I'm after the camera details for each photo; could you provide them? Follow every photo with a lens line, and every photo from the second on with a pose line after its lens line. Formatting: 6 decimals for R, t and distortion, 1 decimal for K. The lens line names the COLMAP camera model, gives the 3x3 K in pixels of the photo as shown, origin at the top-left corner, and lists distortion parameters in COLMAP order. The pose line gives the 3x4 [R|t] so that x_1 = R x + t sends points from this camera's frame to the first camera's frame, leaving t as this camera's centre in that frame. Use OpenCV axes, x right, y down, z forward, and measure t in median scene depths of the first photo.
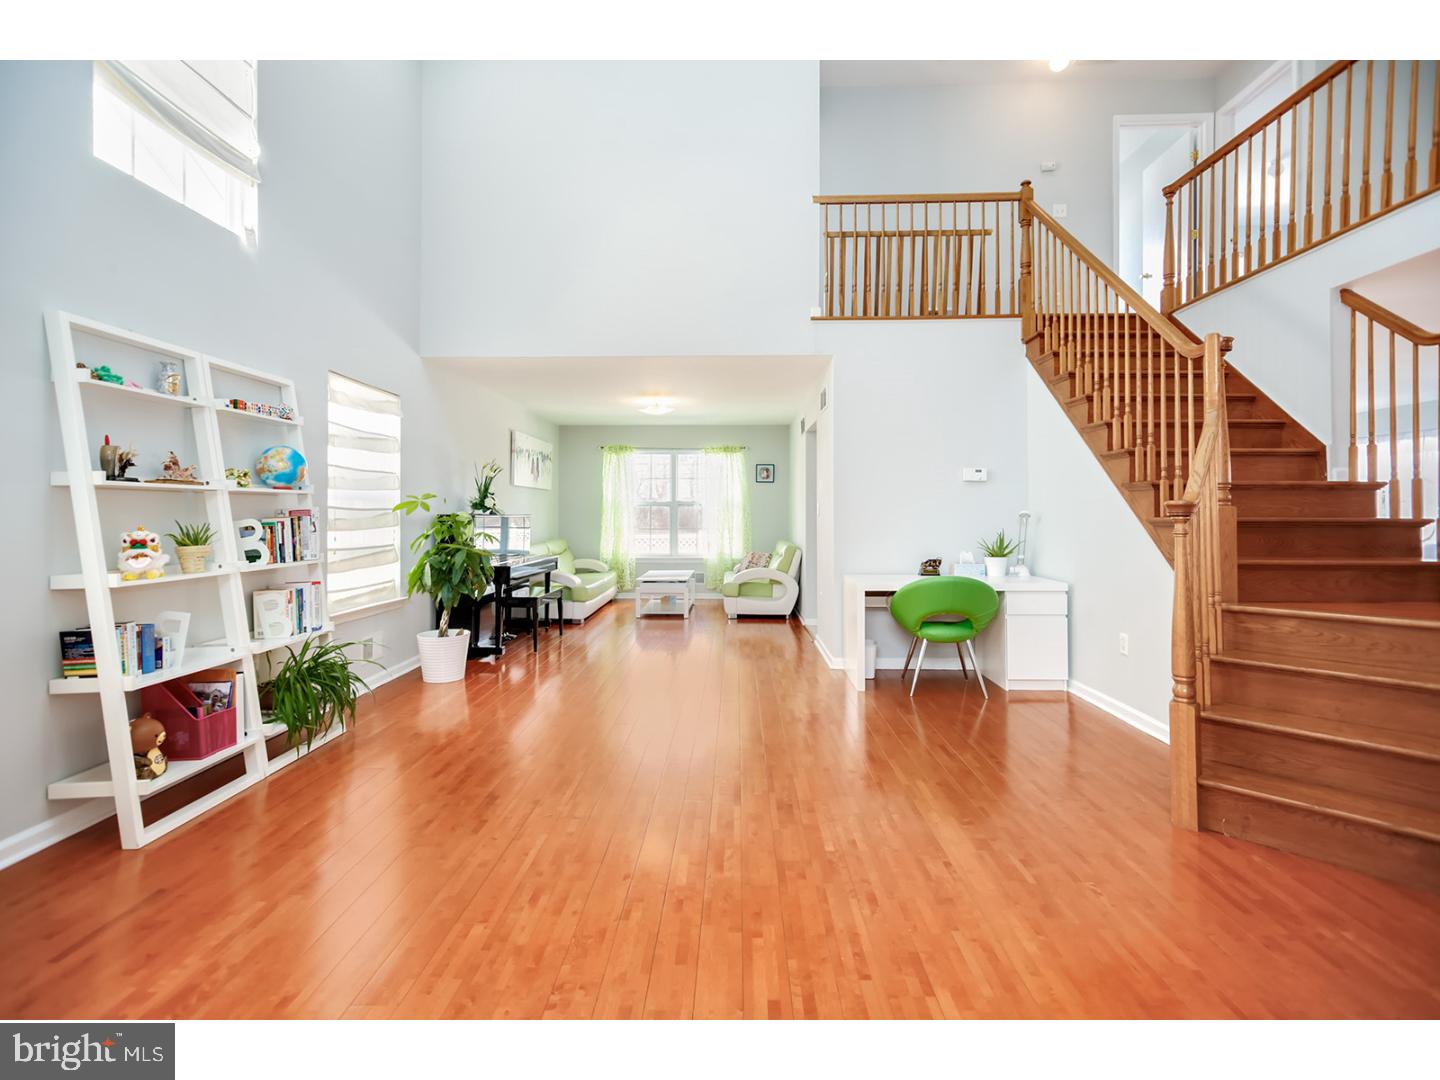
lens RADIAL K [[678.0, 0, 712.1], [0, 678.0, 511.2], [0, 0, 1]] dist [0.000640, 0.008306]
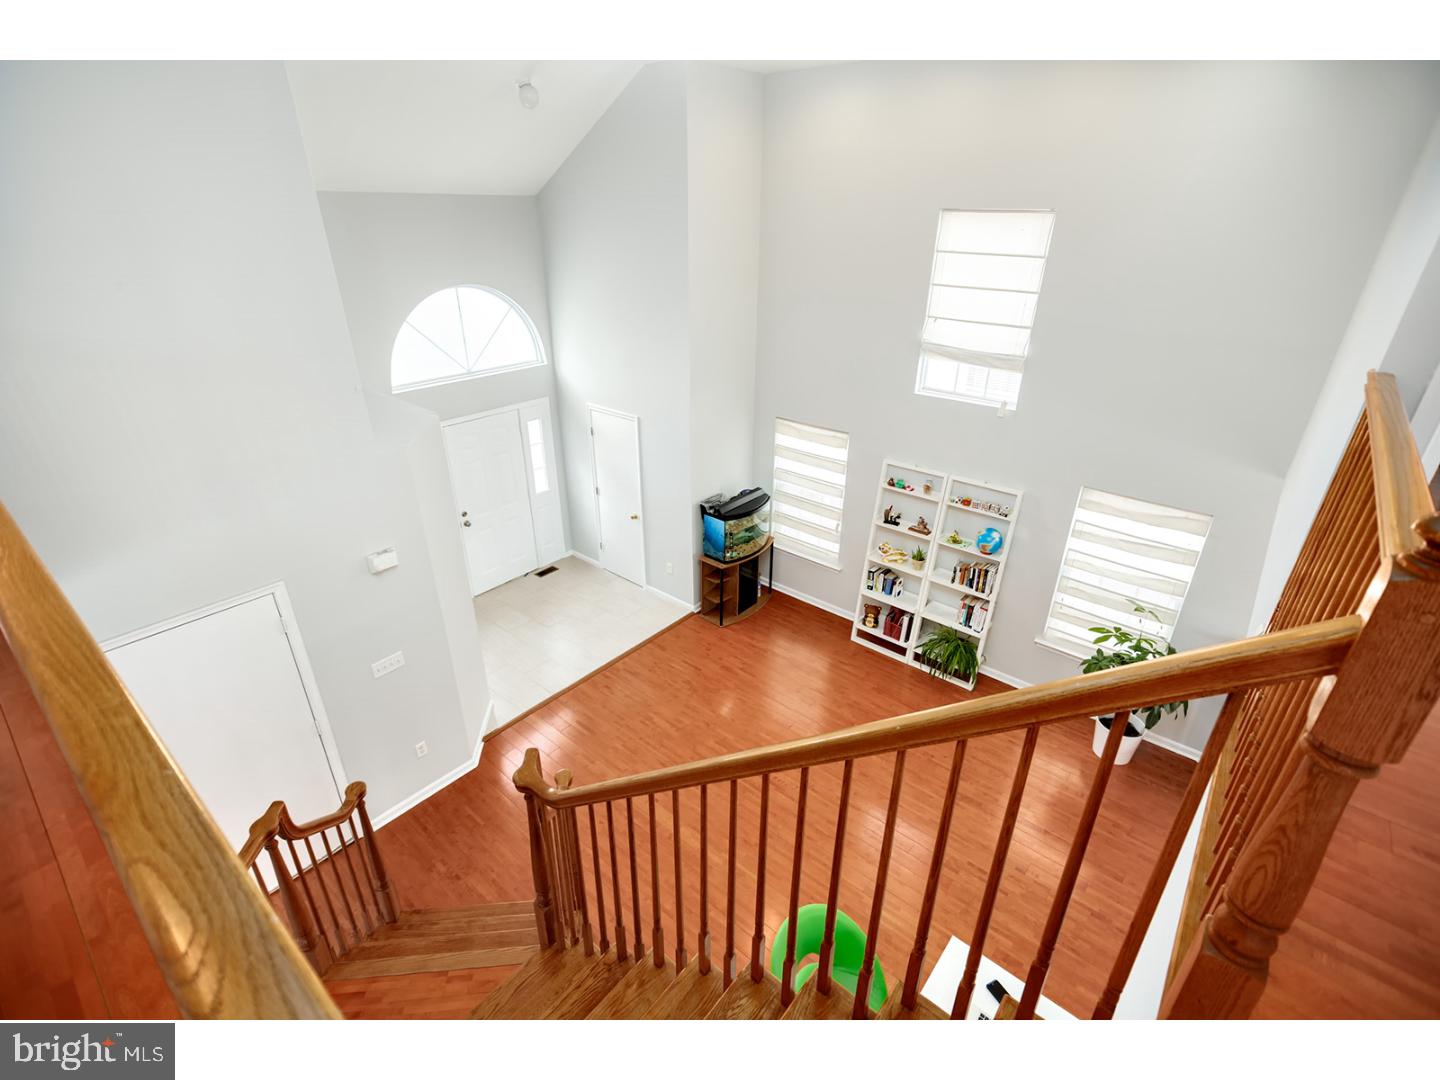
lens RADIAL K [[670.8, 0, 711.9], [0, 670.8, 533.7], [0, 0, 1]] dist [0.005025, 0.001575]
pose [[-0.619598, 0.333900, -0.710359, 0.695119], [-0.008550, 0.902083, 0.431477, -0.564998], [0.784873, 0.273416, -0.556074, 0.984579]]
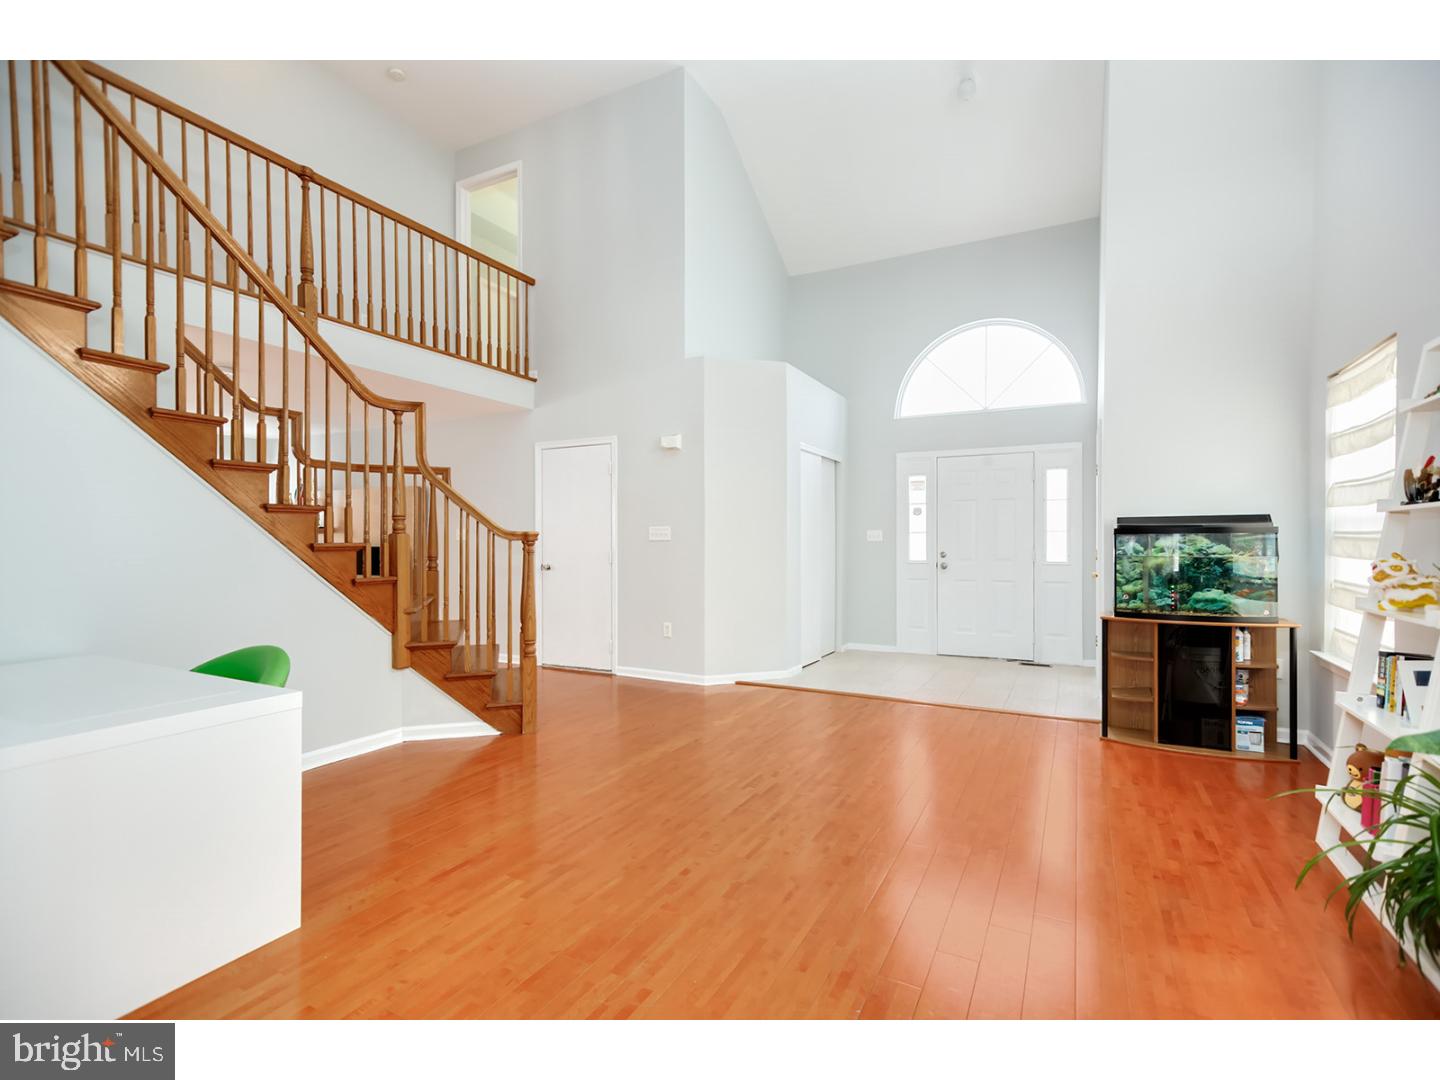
lens RADIAL K [[670.8, 0, 711.9], [0, 670.8, 533.7], [0, 0, 1]] dist [0.005025, 0.001575]
pose [[-0.892961, -0.010049, 0.450023, -0.214308], [-0.011515, 0.999934, -0.000520, -0.006022], [-0.449987, -0.005646, -0.893017, 1.159363]]
